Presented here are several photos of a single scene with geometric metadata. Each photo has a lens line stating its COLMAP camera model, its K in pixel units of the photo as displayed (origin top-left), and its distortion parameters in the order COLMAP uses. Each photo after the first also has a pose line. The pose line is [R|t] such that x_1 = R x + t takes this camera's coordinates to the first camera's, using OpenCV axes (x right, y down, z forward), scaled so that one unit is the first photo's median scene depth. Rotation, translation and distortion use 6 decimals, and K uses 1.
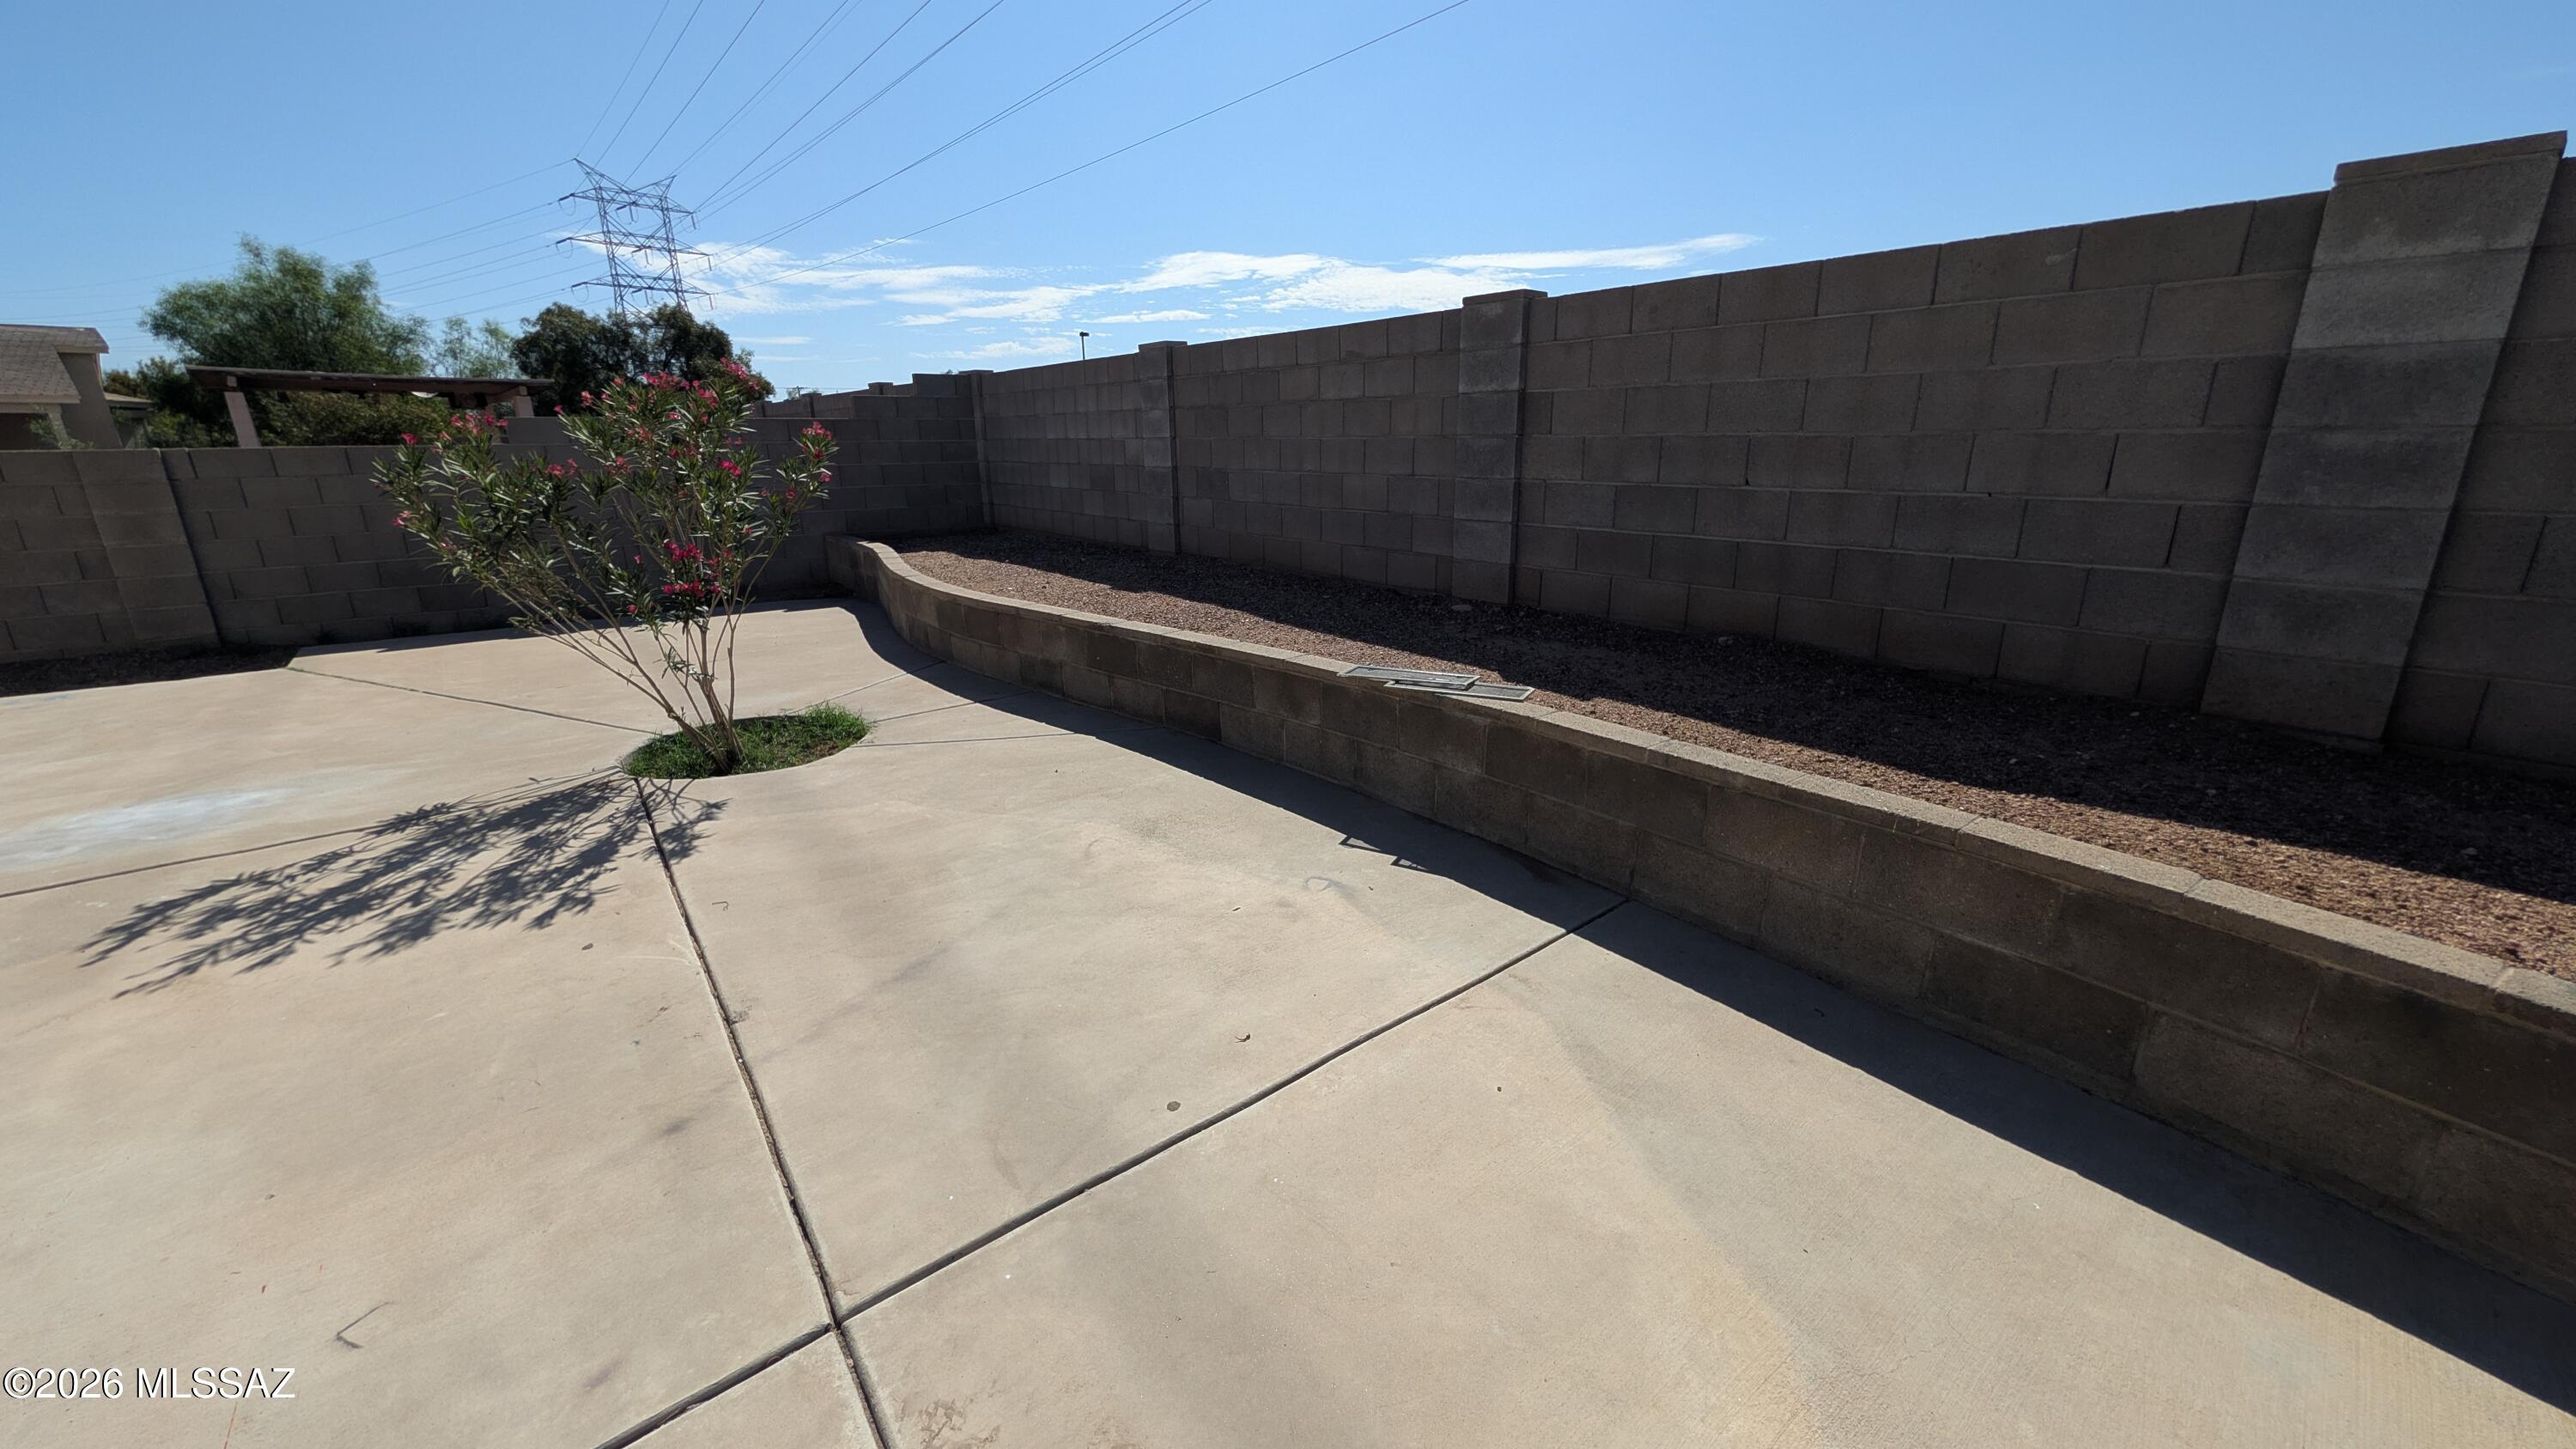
lens RADIAL K [[996.2, 0, 1275.2], [0, 996.2, 730.1], [0, 0, 1]] dist [-0.001400, 0.000056]
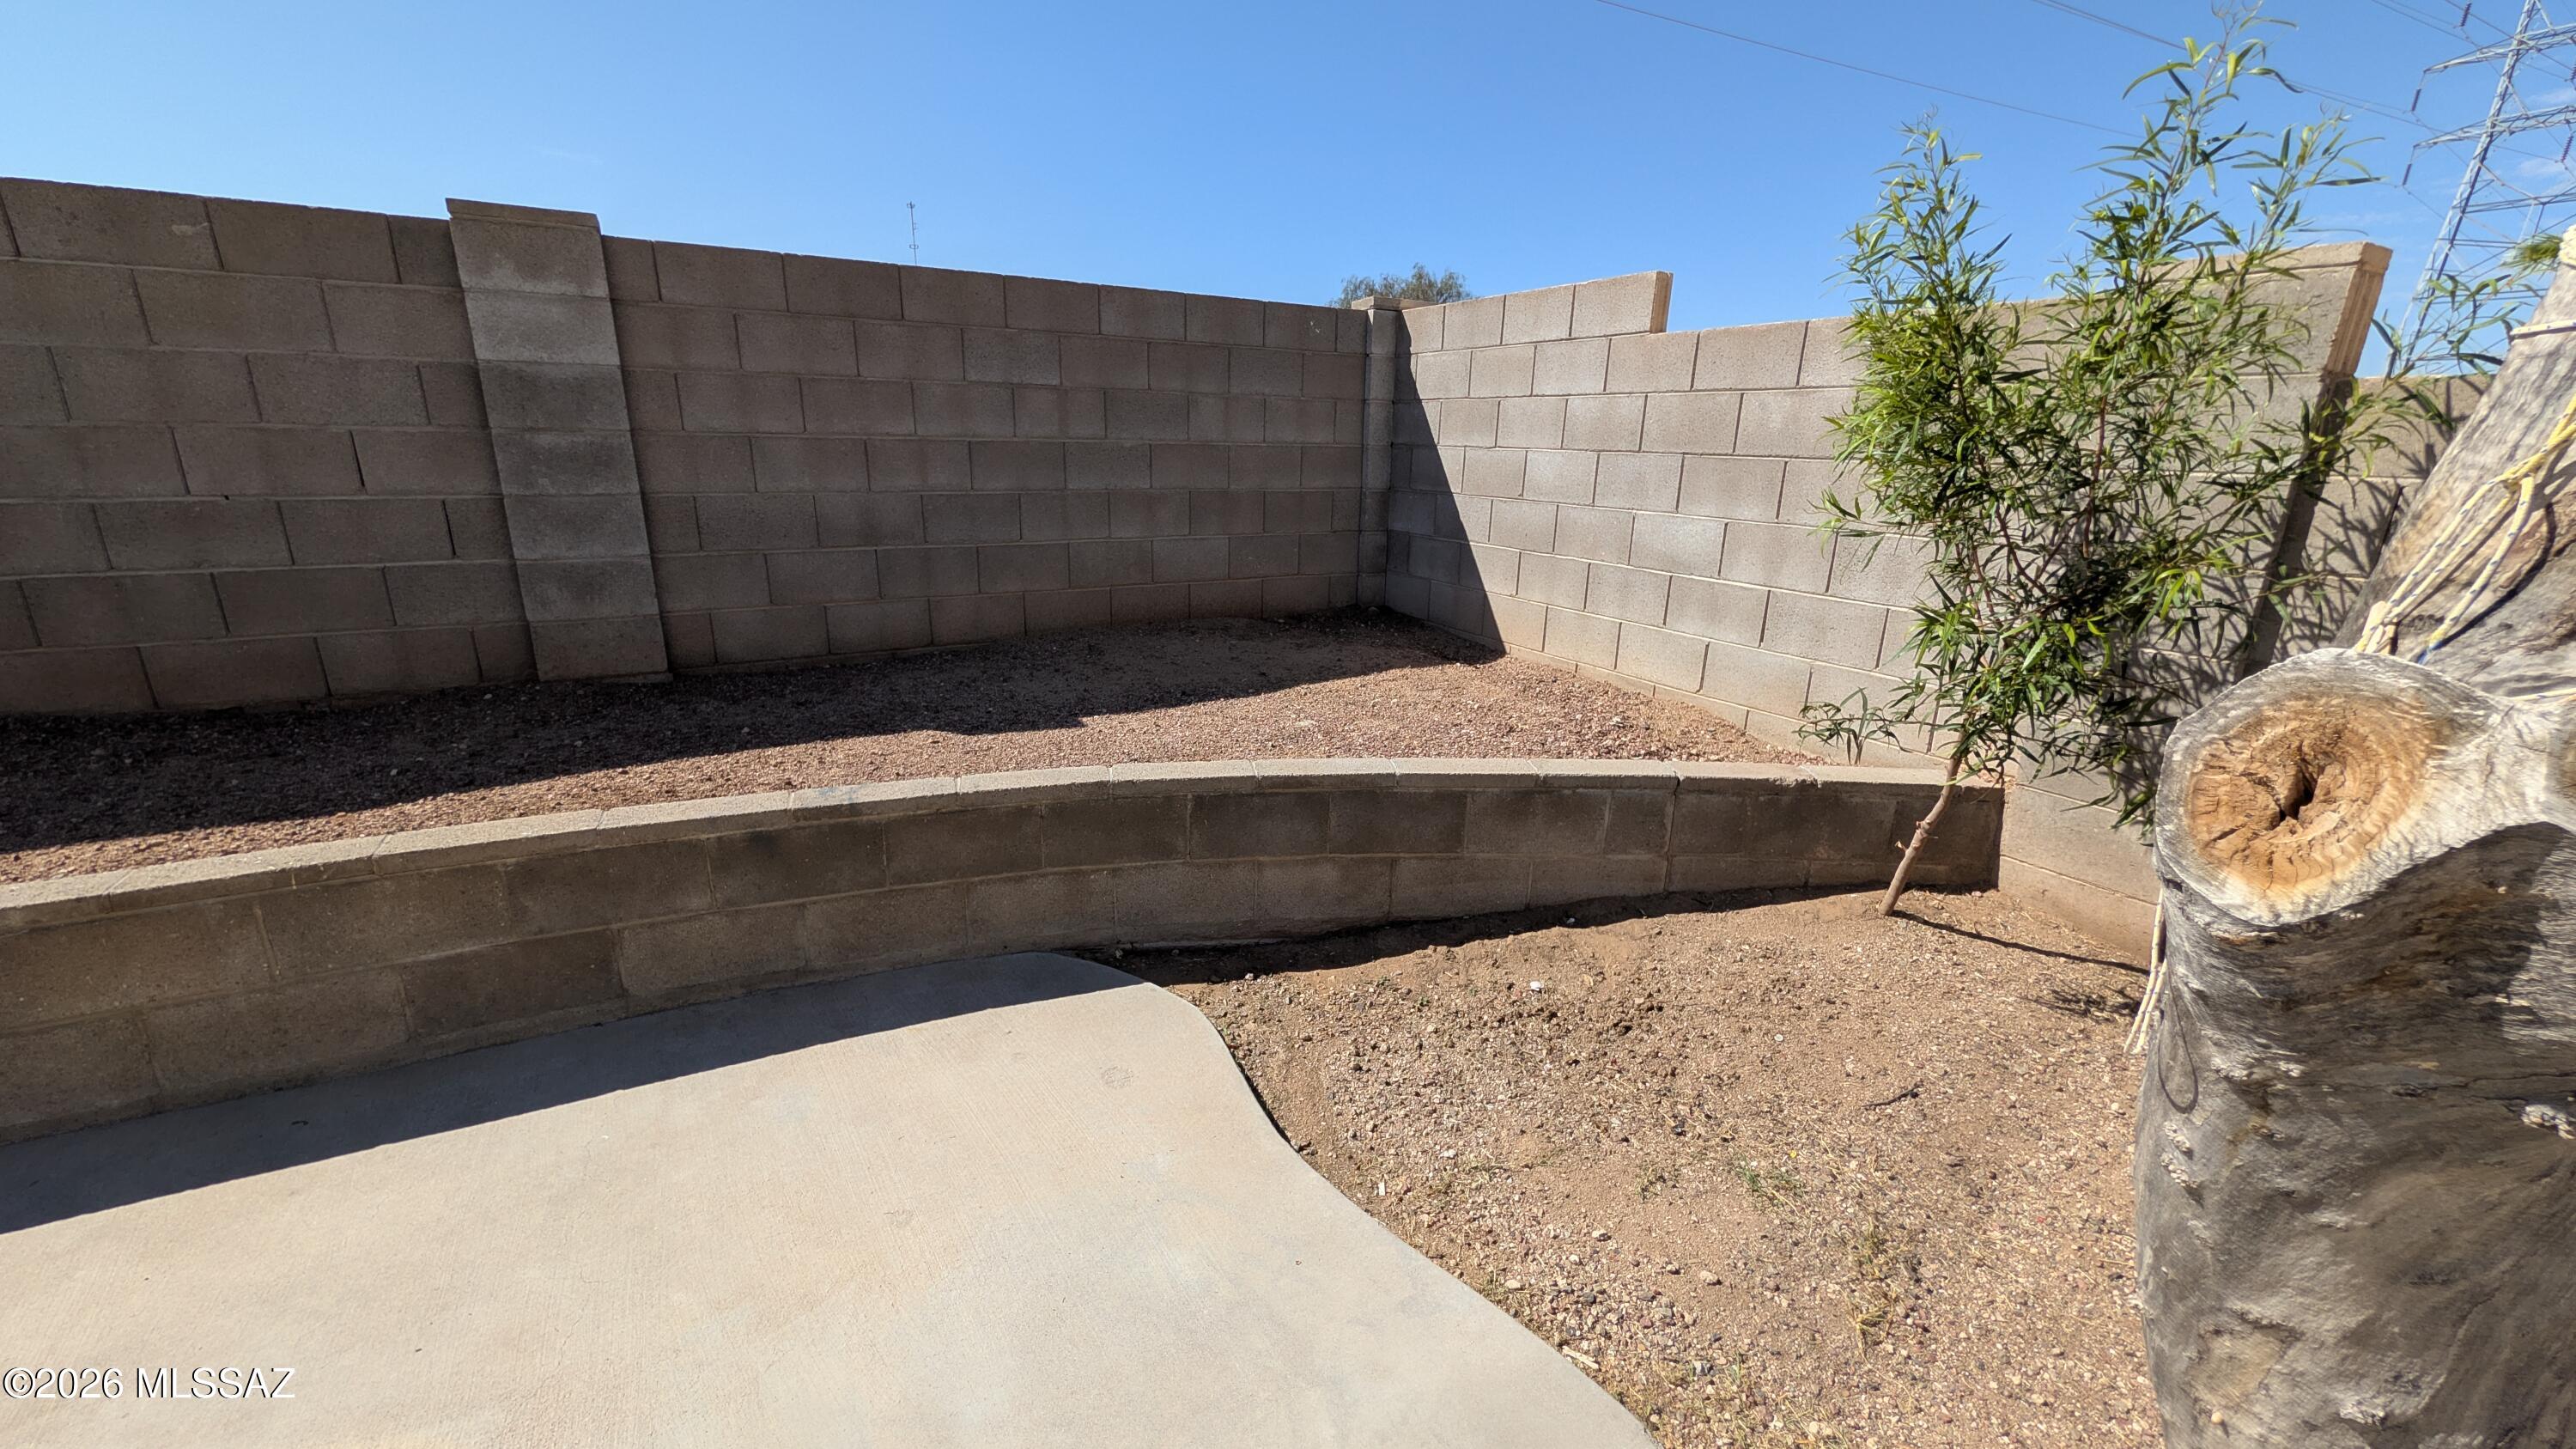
lens RADIAL K [[996.2, 0, 1275.2], [0, 996.2, 730.1], [0, 0, 1]] dist [-0.001400, 0.000056]
pose [[0.155355, -0.261687, 0.952567, -0.021402], [0.259435, 0.941235, 0.216263, 0.004890], [-0.953183, 0.213532, 0.214116, -0.015987]]
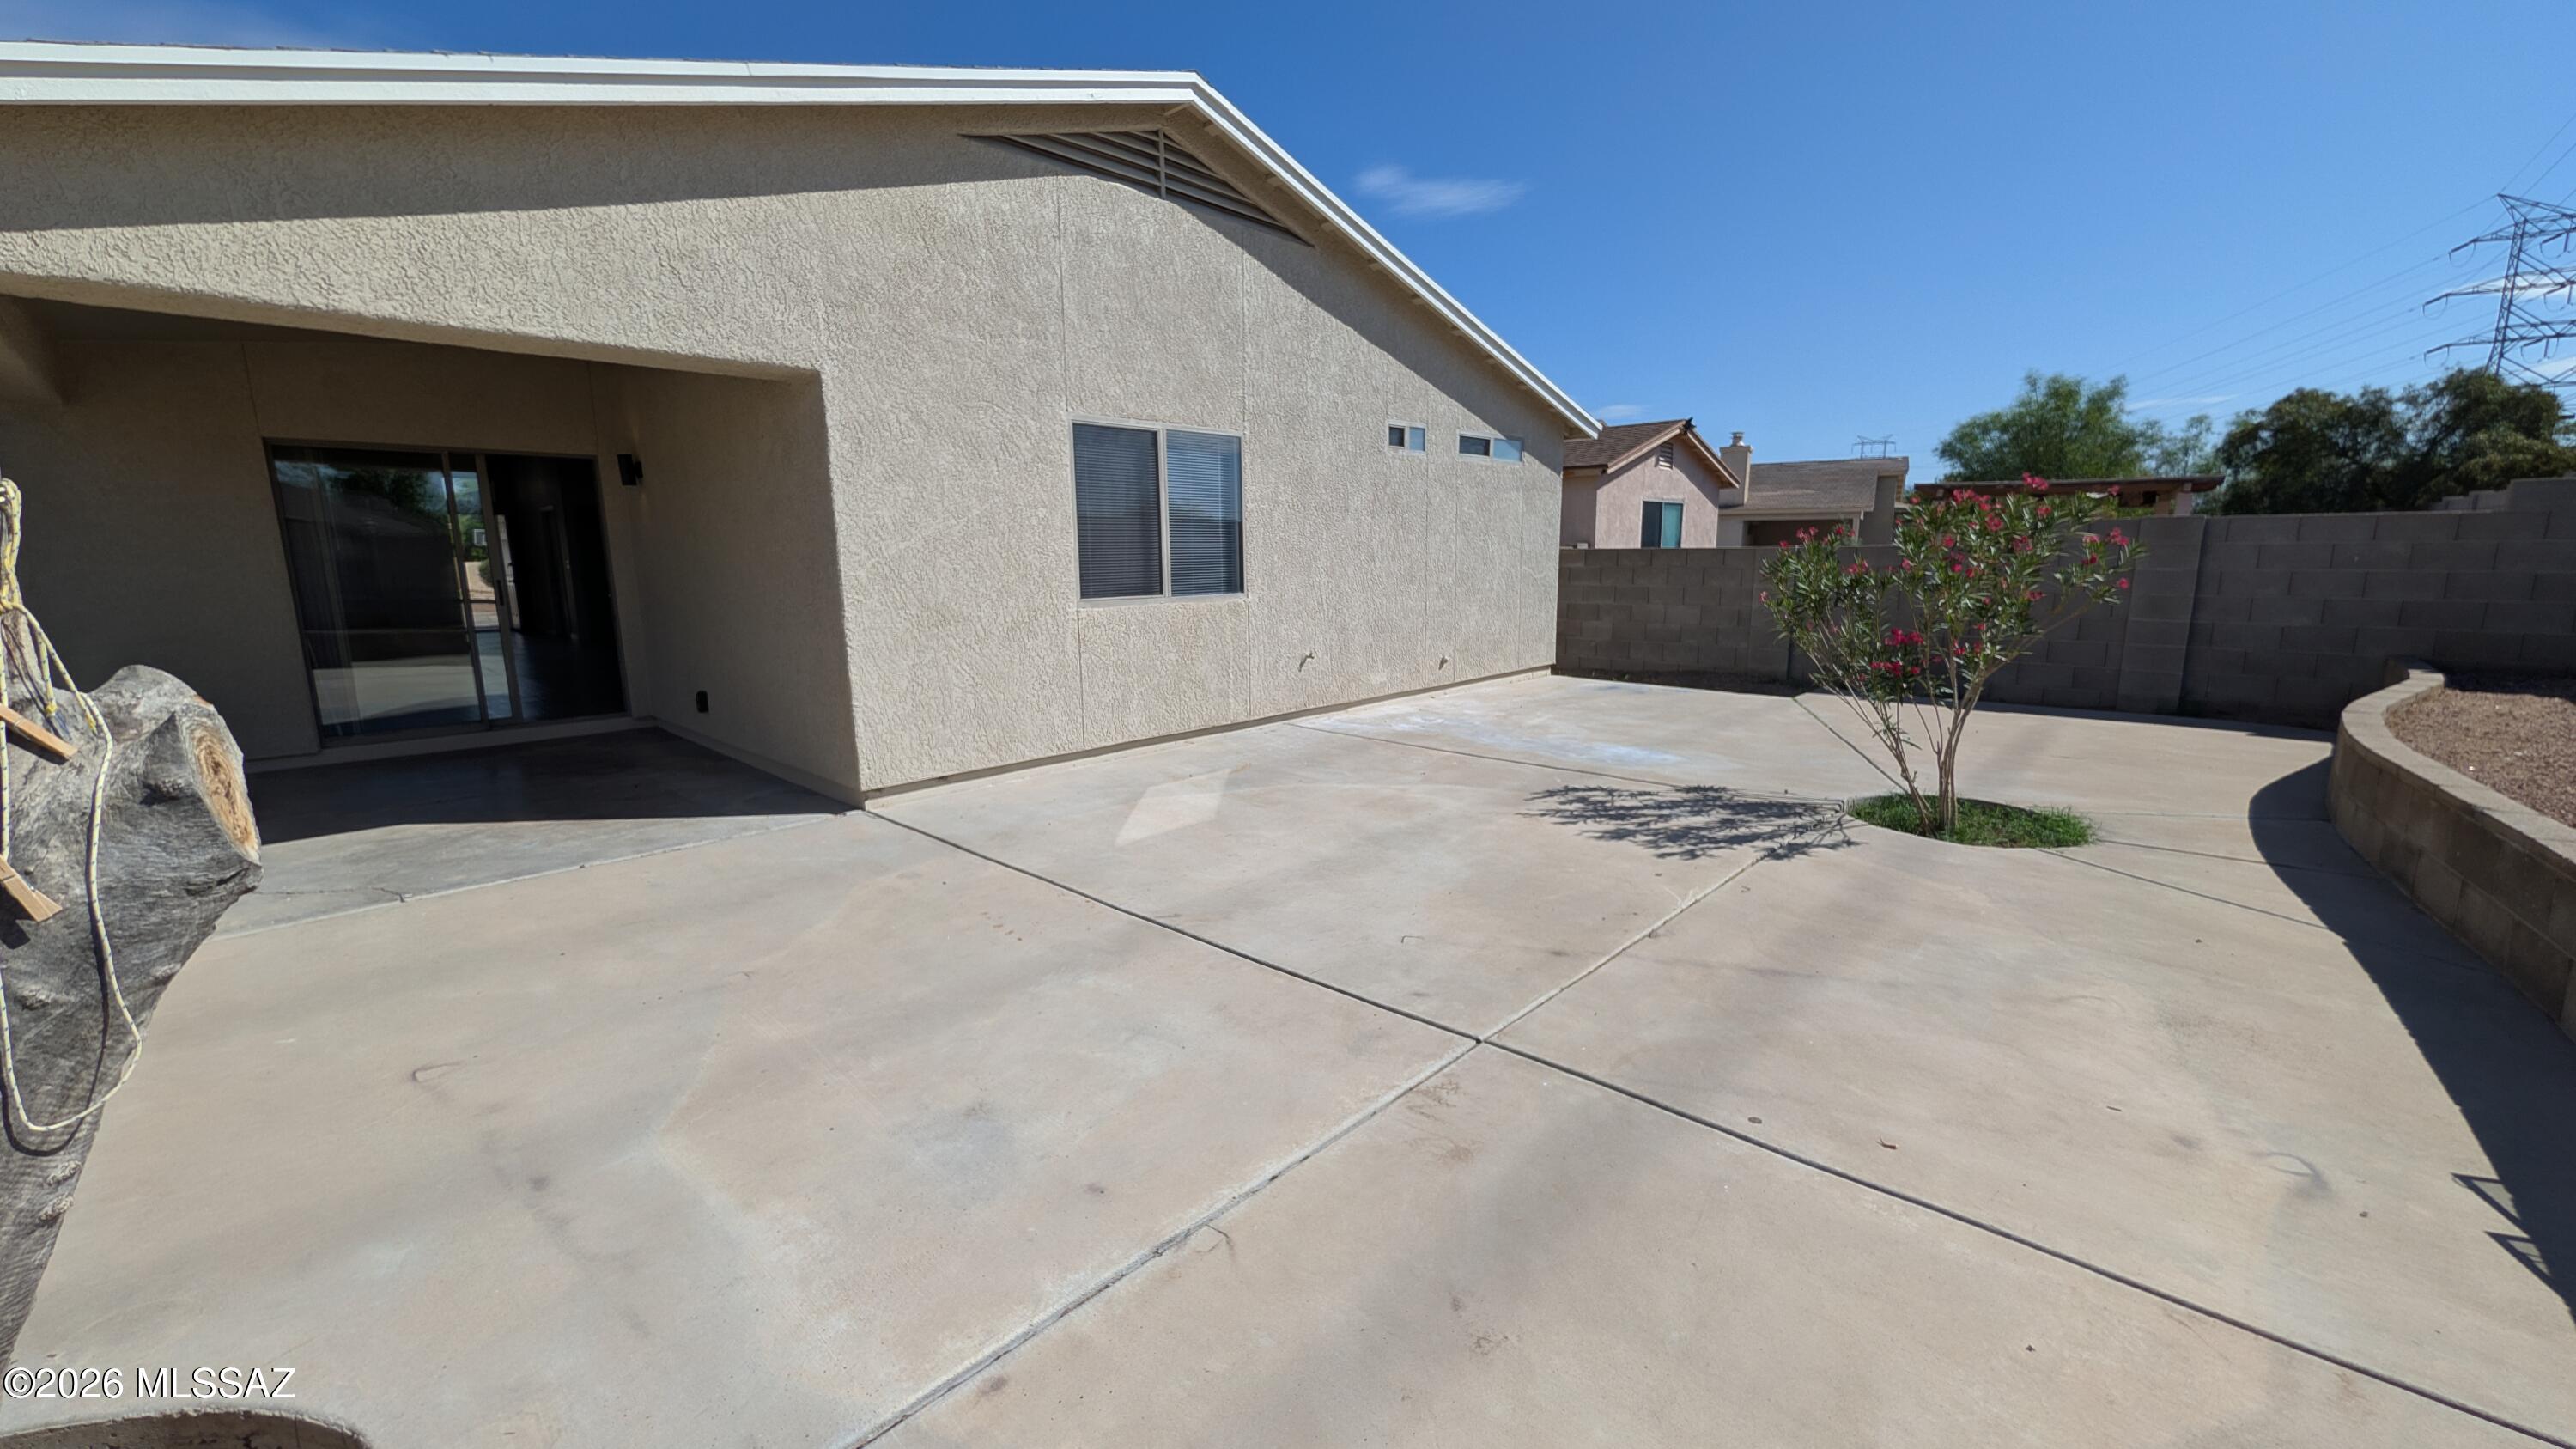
lens RADIAL K [[996.2, 0, 1276.7], [0, 996.2, 741.7], [0, 0, 1]] dist [0.000988, 0.000086]
pose [[0.129763, 0.198149, -0.971544, 0.624732], [-0.271714, 0.949428, 0.157347, -0.052835], [0.953590, 0.243564, 0.177041, 0.110144]]
